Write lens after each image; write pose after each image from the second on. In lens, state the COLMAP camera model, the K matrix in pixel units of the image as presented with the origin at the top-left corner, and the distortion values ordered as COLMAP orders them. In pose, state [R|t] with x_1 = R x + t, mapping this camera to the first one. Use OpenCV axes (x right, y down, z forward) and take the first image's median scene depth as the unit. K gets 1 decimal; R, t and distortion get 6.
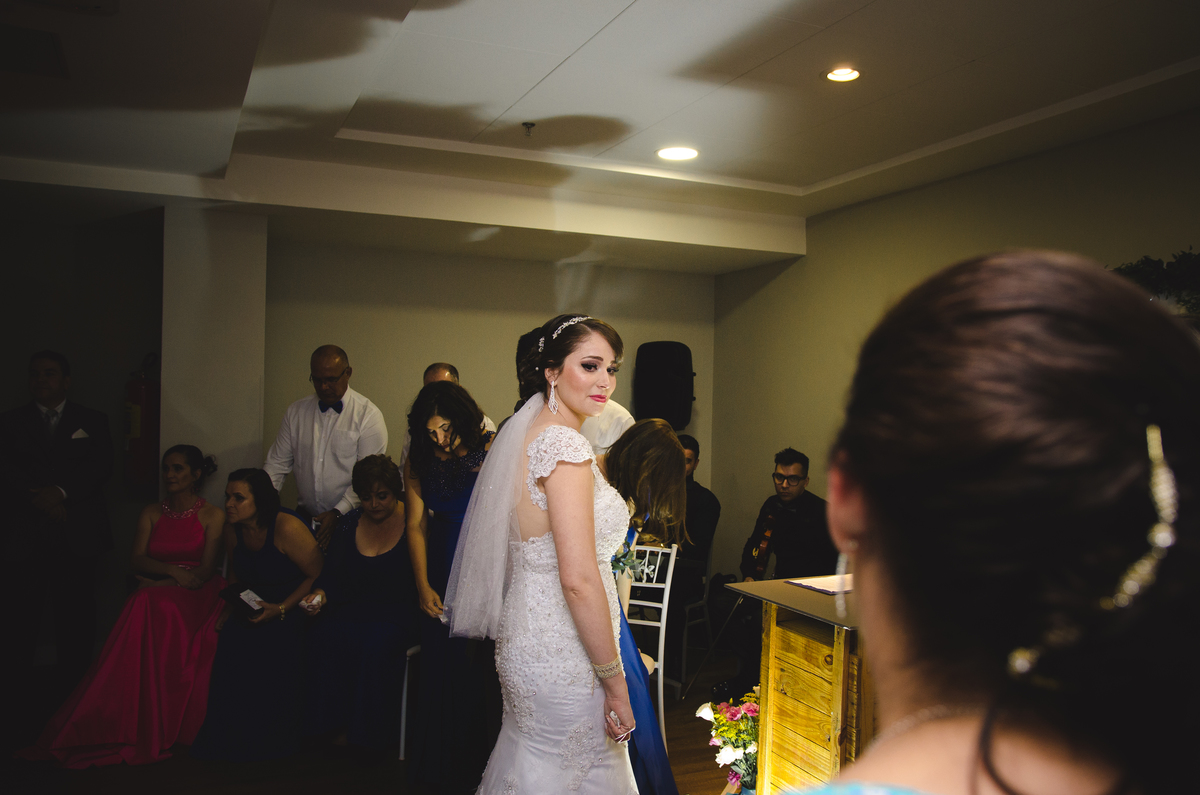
lens RADIAL K [[980.7, 0, 600.0], [0, 980.7, 397.5], [0, 0, 1]] dist [-0.069926, 0.009432]
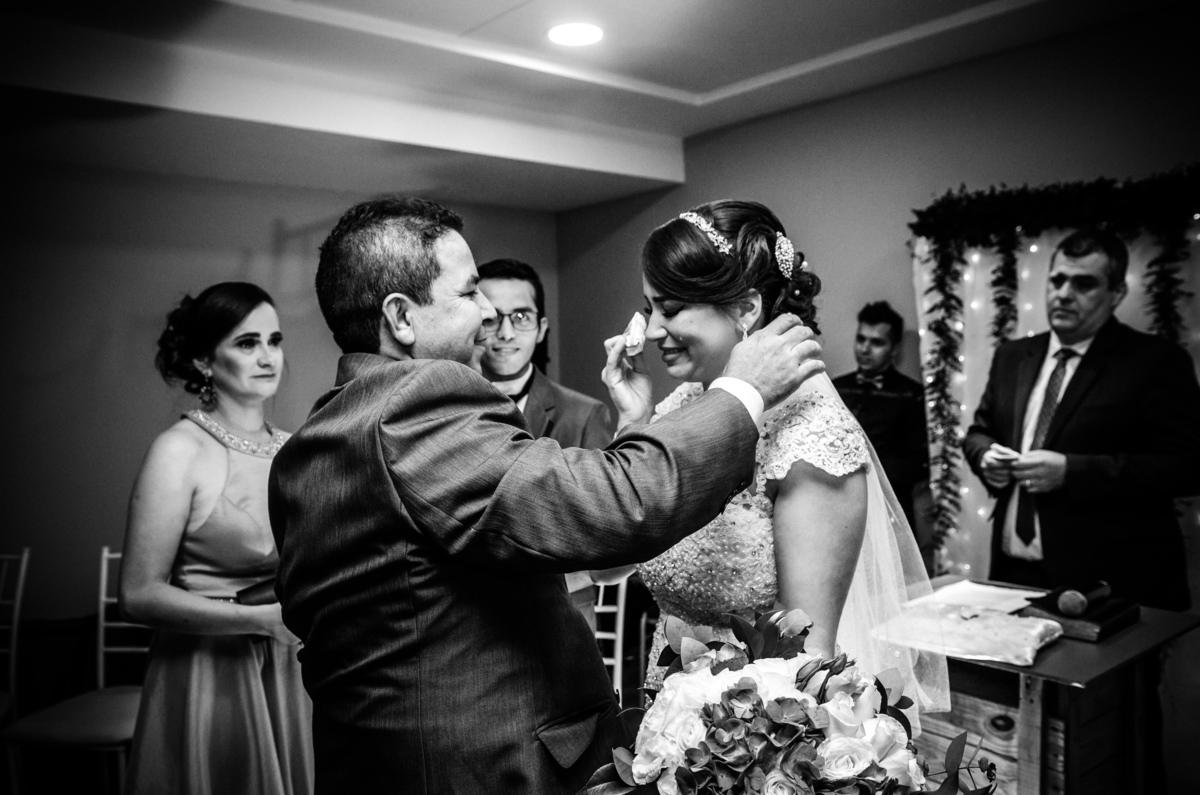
lens RADIAL K [[980.7, 0, 600.0], [0, 980.7, 397.5], [0, 0, 1]] dist [-0.069926, 0.009432]
pose [[0.962342, -0.047169, 0.267720, -0.104704], [0.036960, 0.998389, 0.043050, 0.001500], [-0.269319, -0.031534, 0.962535, 0.223745]]
